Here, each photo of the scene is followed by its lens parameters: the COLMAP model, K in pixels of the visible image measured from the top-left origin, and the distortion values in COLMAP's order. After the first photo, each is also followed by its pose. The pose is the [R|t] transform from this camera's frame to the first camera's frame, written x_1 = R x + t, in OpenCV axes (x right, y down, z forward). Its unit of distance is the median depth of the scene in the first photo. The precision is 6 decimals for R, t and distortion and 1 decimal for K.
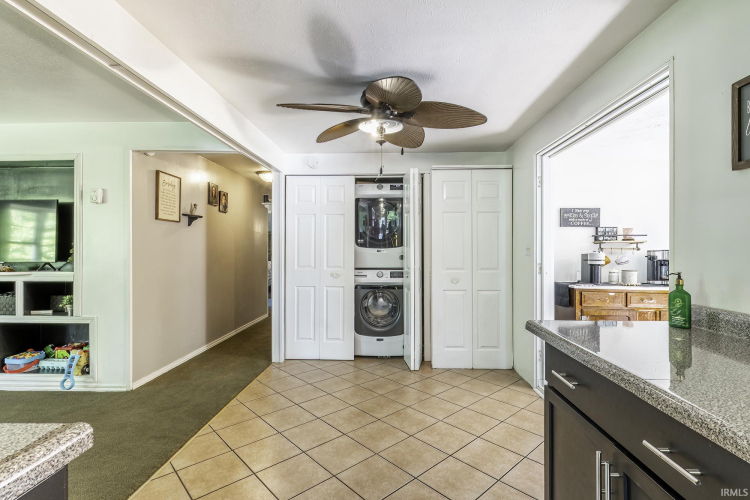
lens RADIAL K [[357.5, 0, 375.7], [0, 357.5, 251.3], [0, 0, 1]] dist [0.005939, -0.000021]
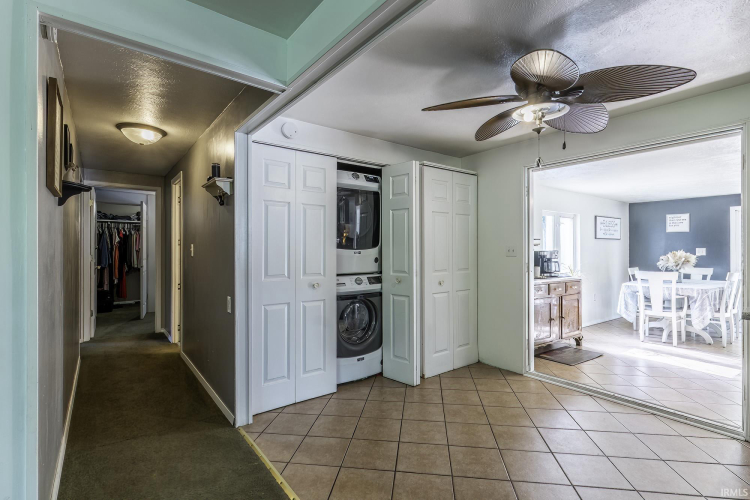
lens RADIAL K [[357.5, 0, 370.3], [0, 357.5, 246.9], [0, 0, 1]] dist [0.005939, -0.000021]
pose [[0.772859, 0.001500, 0.634576, -0.501789], [0.004660, 0.999957, -0.008040, -0.007997], [-0.634560, 0.009171, 0.772819, 0.338530]]
